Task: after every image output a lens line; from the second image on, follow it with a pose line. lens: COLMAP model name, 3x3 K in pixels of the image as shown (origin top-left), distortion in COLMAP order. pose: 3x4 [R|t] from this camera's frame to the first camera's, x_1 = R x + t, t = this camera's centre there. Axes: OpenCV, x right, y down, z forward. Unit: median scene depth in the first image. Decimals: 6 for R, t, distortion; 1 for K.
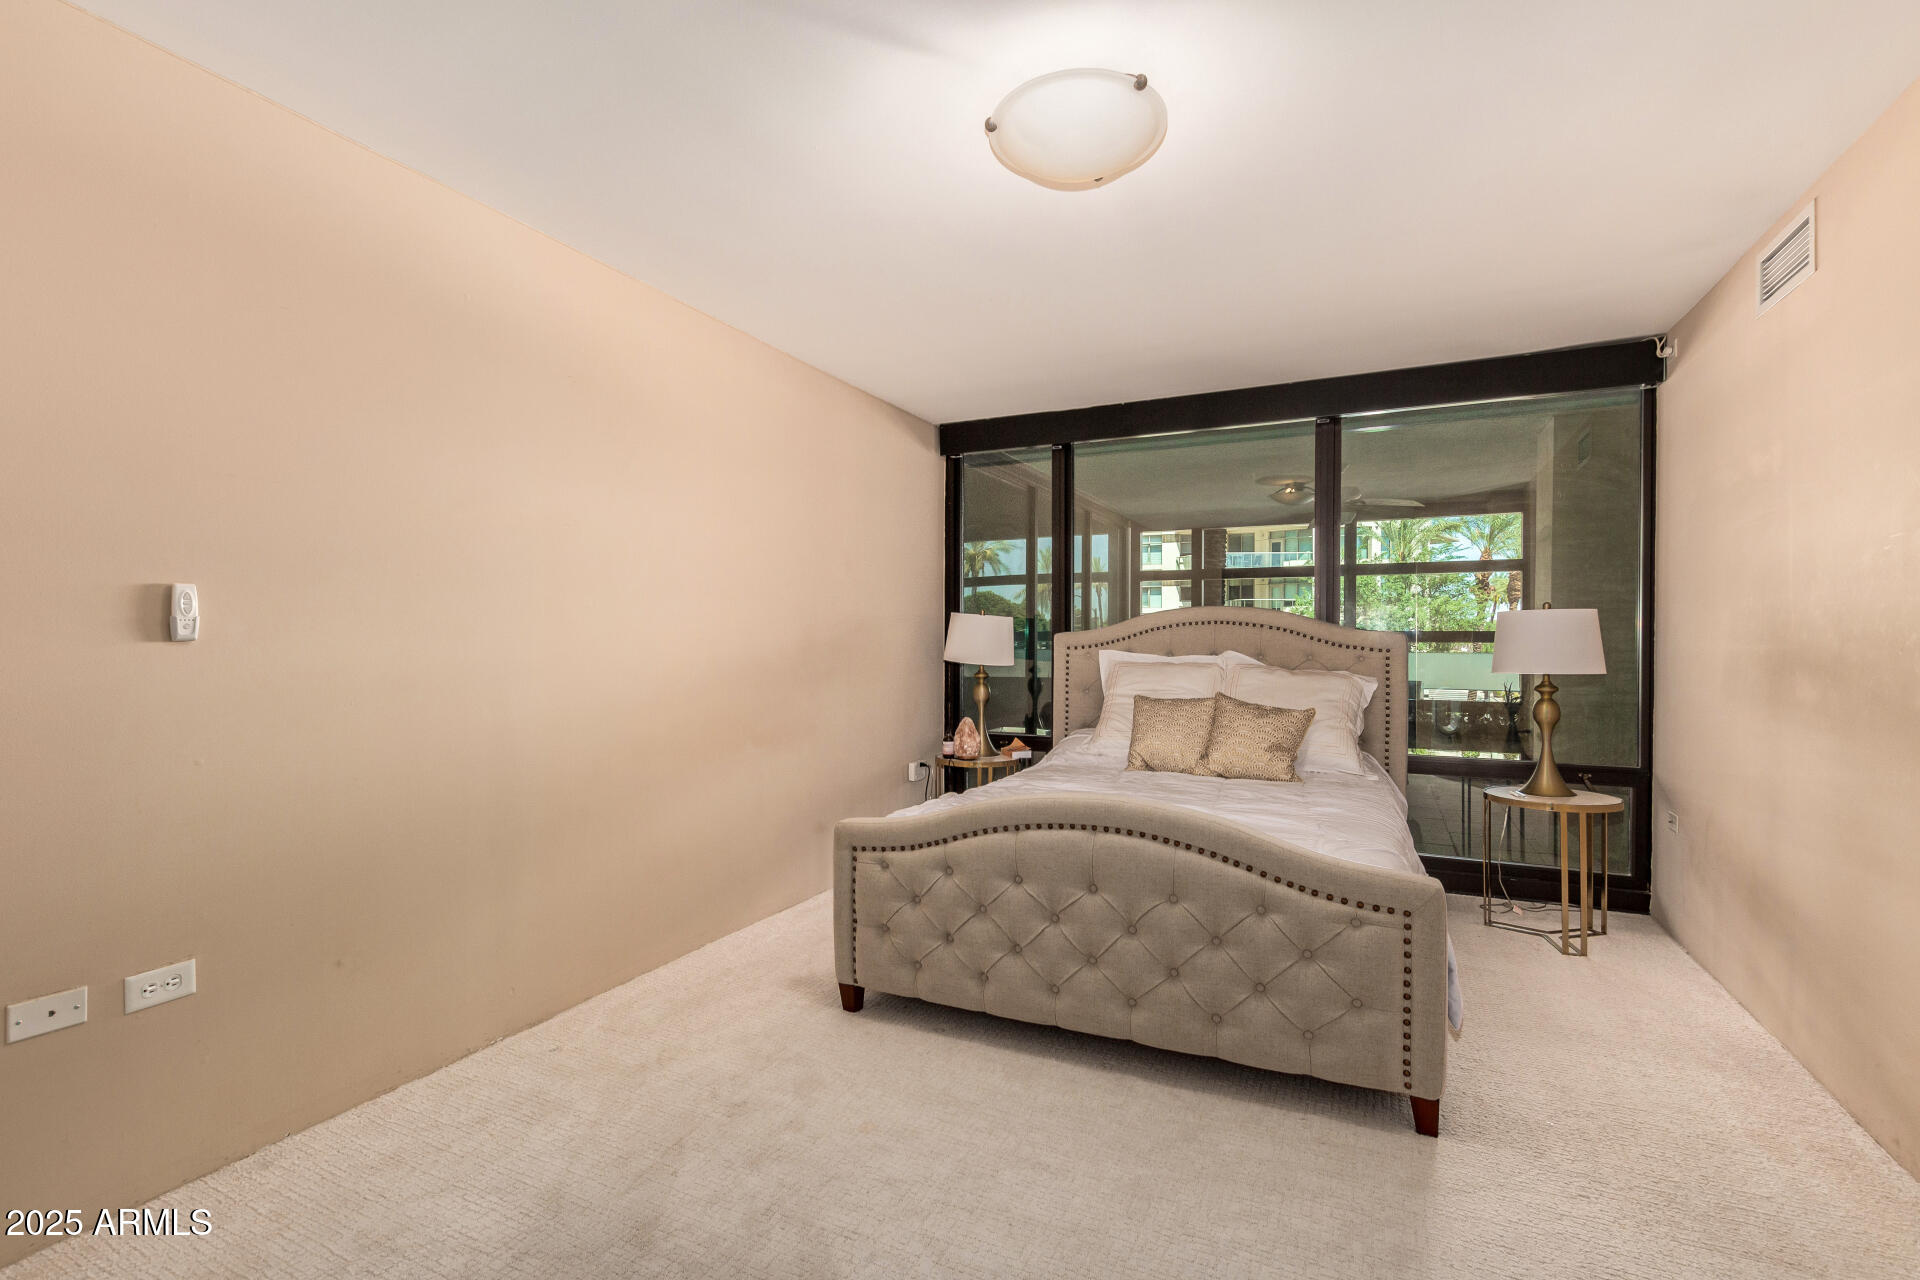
lens RADIAL K [[890.0, 0, 954.1], [0, 890.0, 655.1], [0, 0, 1]] dist [0.018510, 0.000077]
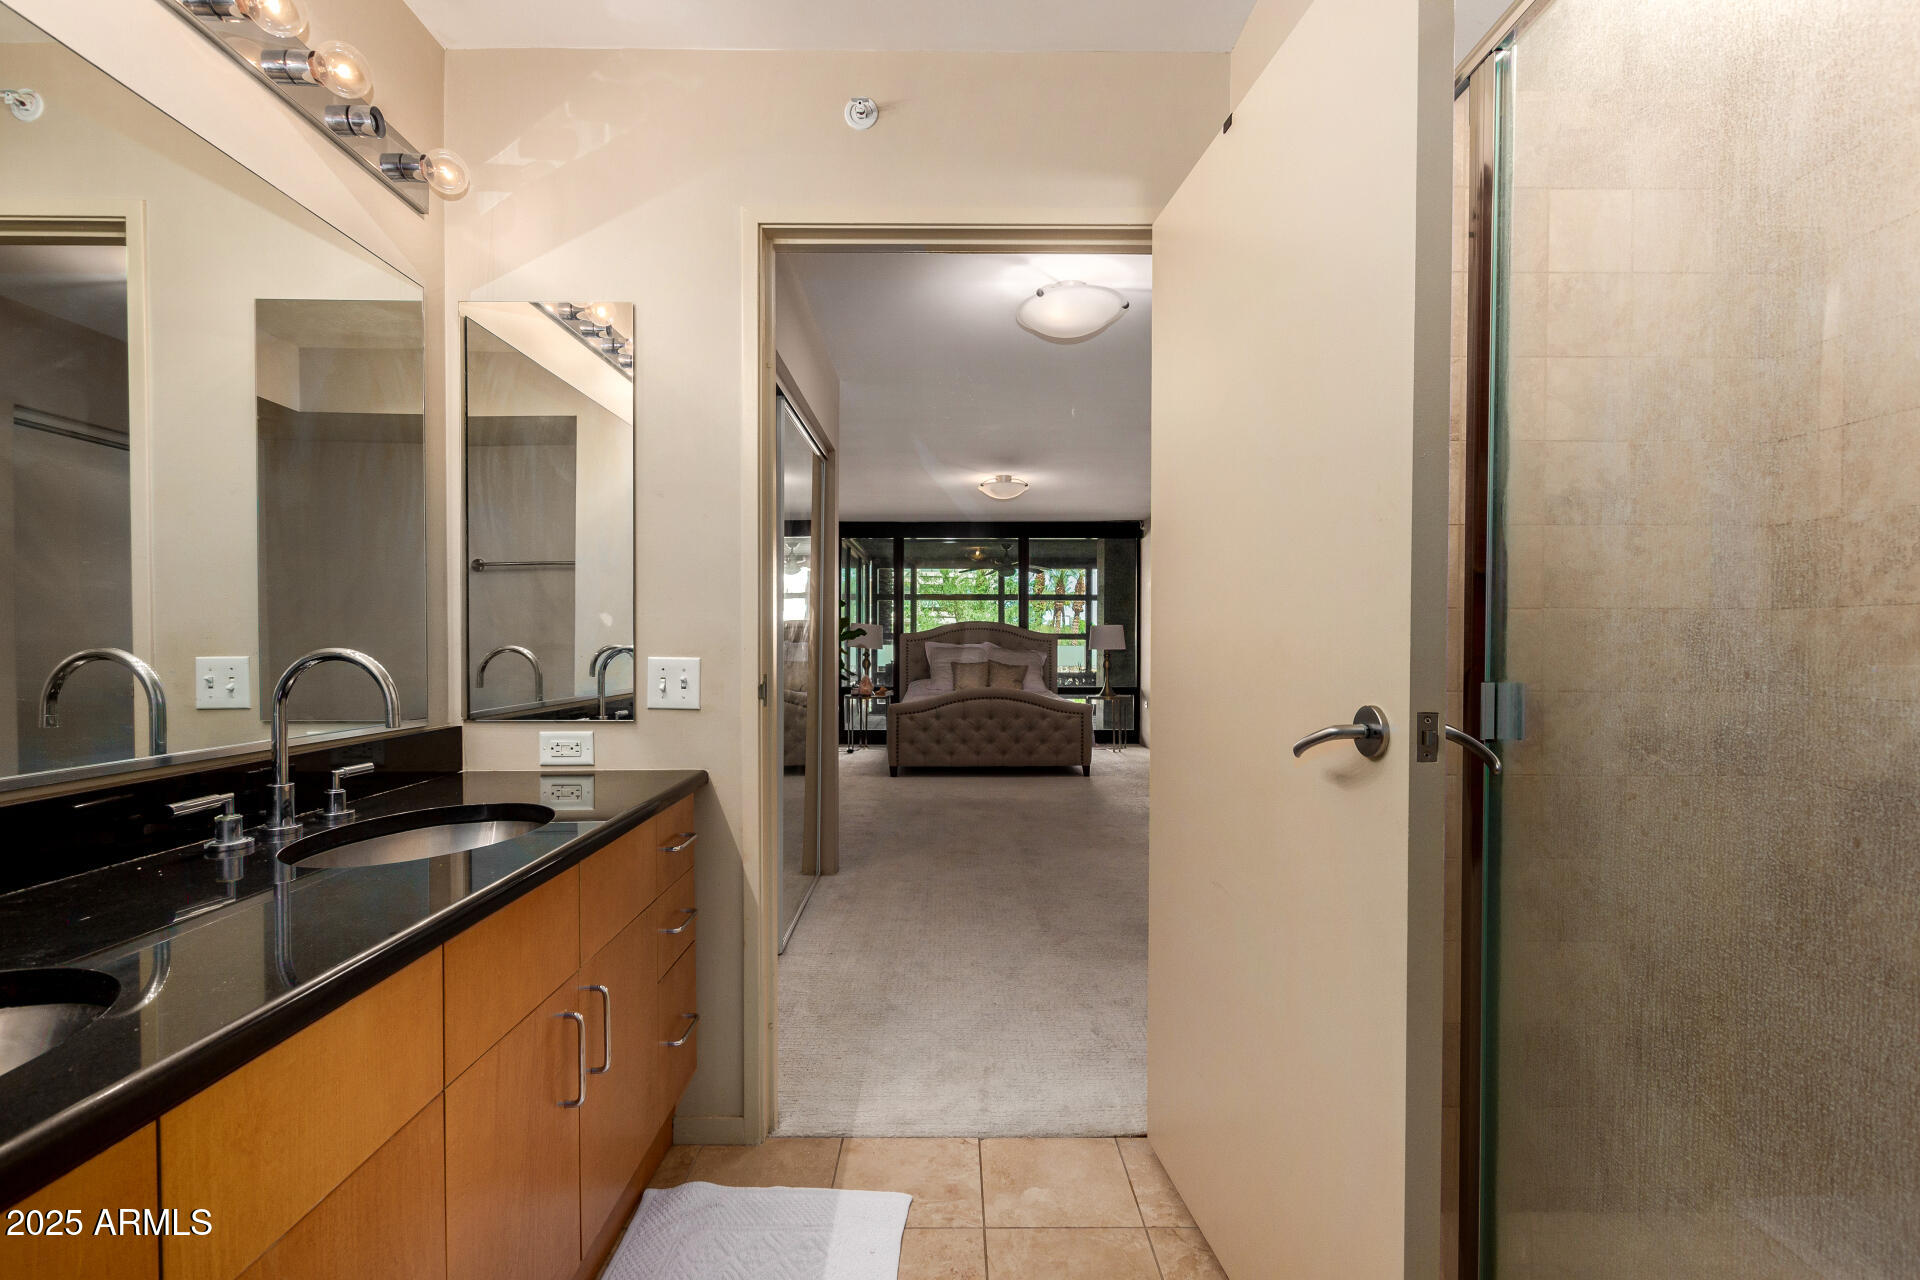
lens RADIAL K [[890.0, 0, 964.4], [0, 890.0, 645.7], [0, 0, 1]] dist [0.018510, 0.000077]
pose [[0.899065, -0.002797, 0.437806, -0.944352], [0.004952, 0.999981, -0.003782, 0.018754], [-0.437787, 0.005568, 0.899062, -1.277444]]
